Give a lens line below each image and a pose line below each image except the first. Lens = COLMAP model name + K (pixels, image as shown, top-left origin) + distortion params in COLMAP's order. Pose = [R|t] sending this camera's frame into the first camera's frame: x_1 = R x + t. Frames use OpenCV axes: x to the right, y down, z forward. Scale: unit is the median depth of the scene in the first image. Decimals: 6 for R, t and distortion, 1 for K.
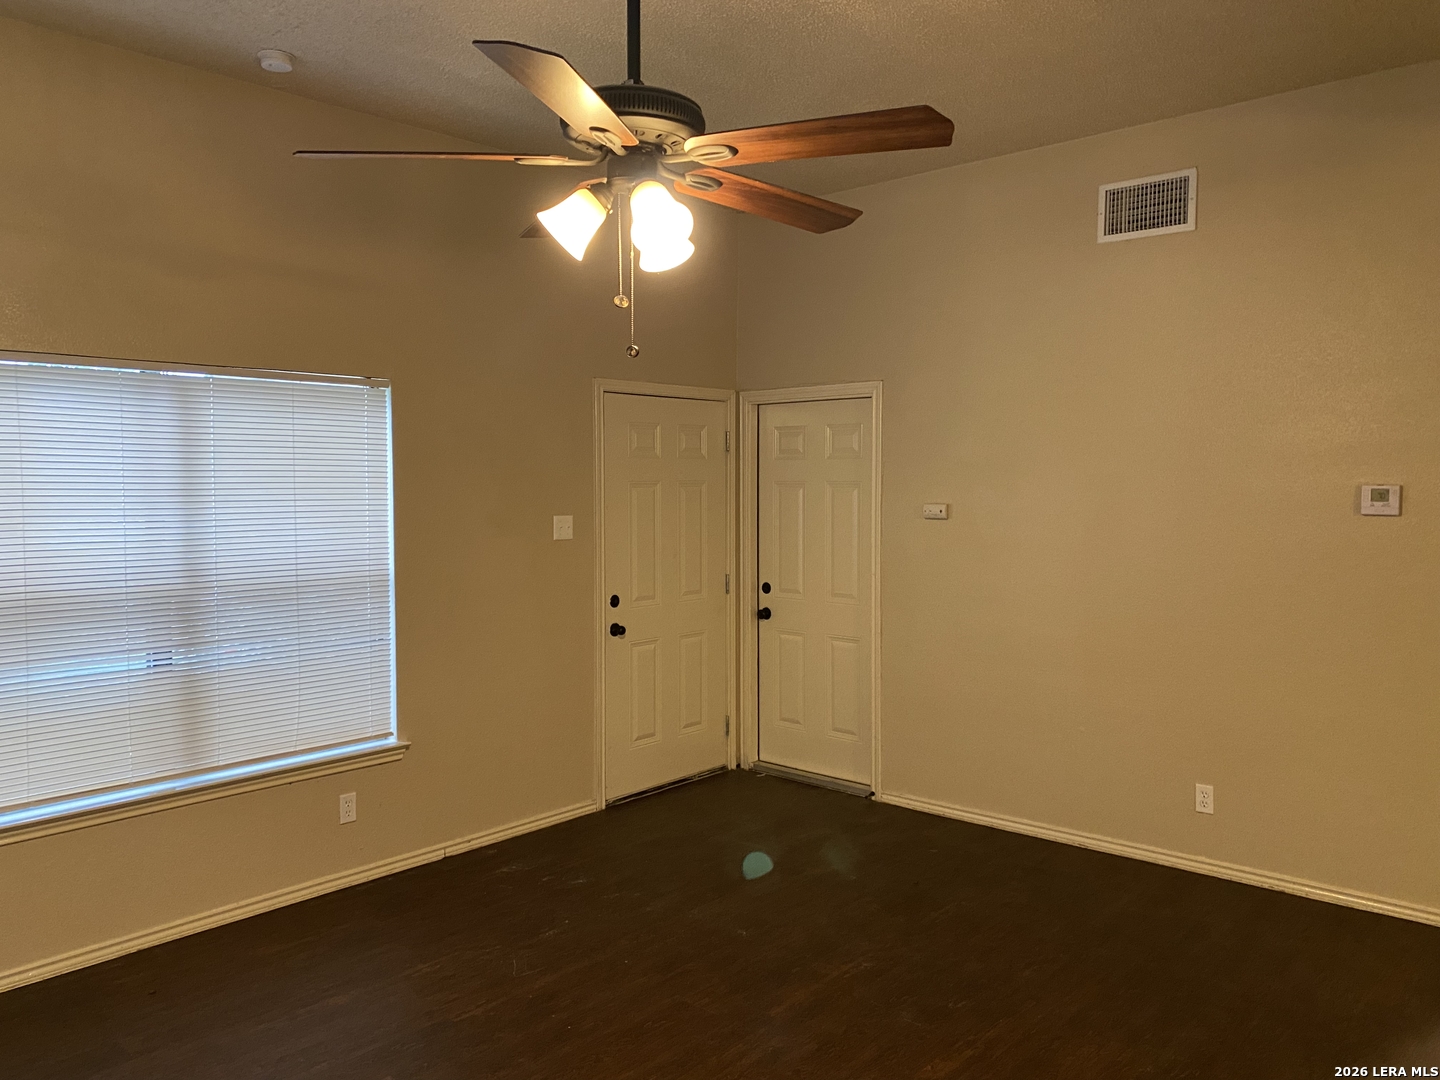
lens RADIAL K [[1100.6, 0, 724.9], [0, 1100.6, 530.4], [0, 0, 1]] dist [0.011298, -0.035695]
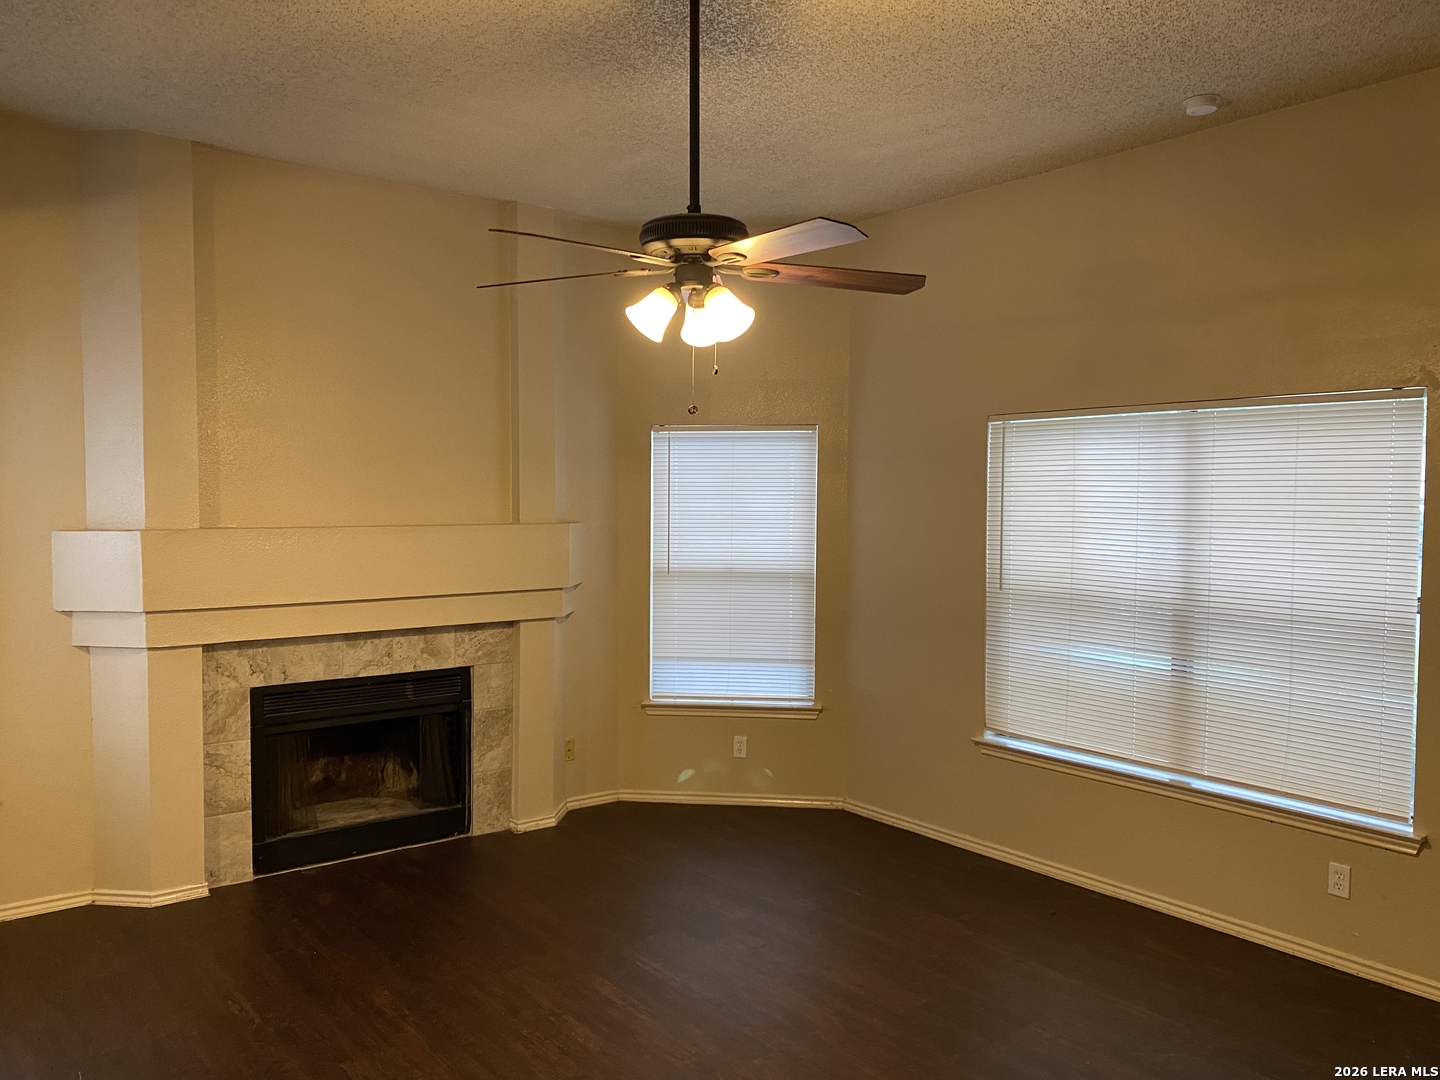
lens RADIAL K [[1100.6, 0, 717.5], [0, 1100.6, 521.5], [0, 0, 1]] dist [0.011298, -0.035695]
pose [[-0.173672, 0.026716, -0.984441, 0.671002], [-0.063682, 0.997235, 0.038298, -0.040716], [0.982742, 0.069342, -0.171491, 0.712389]]
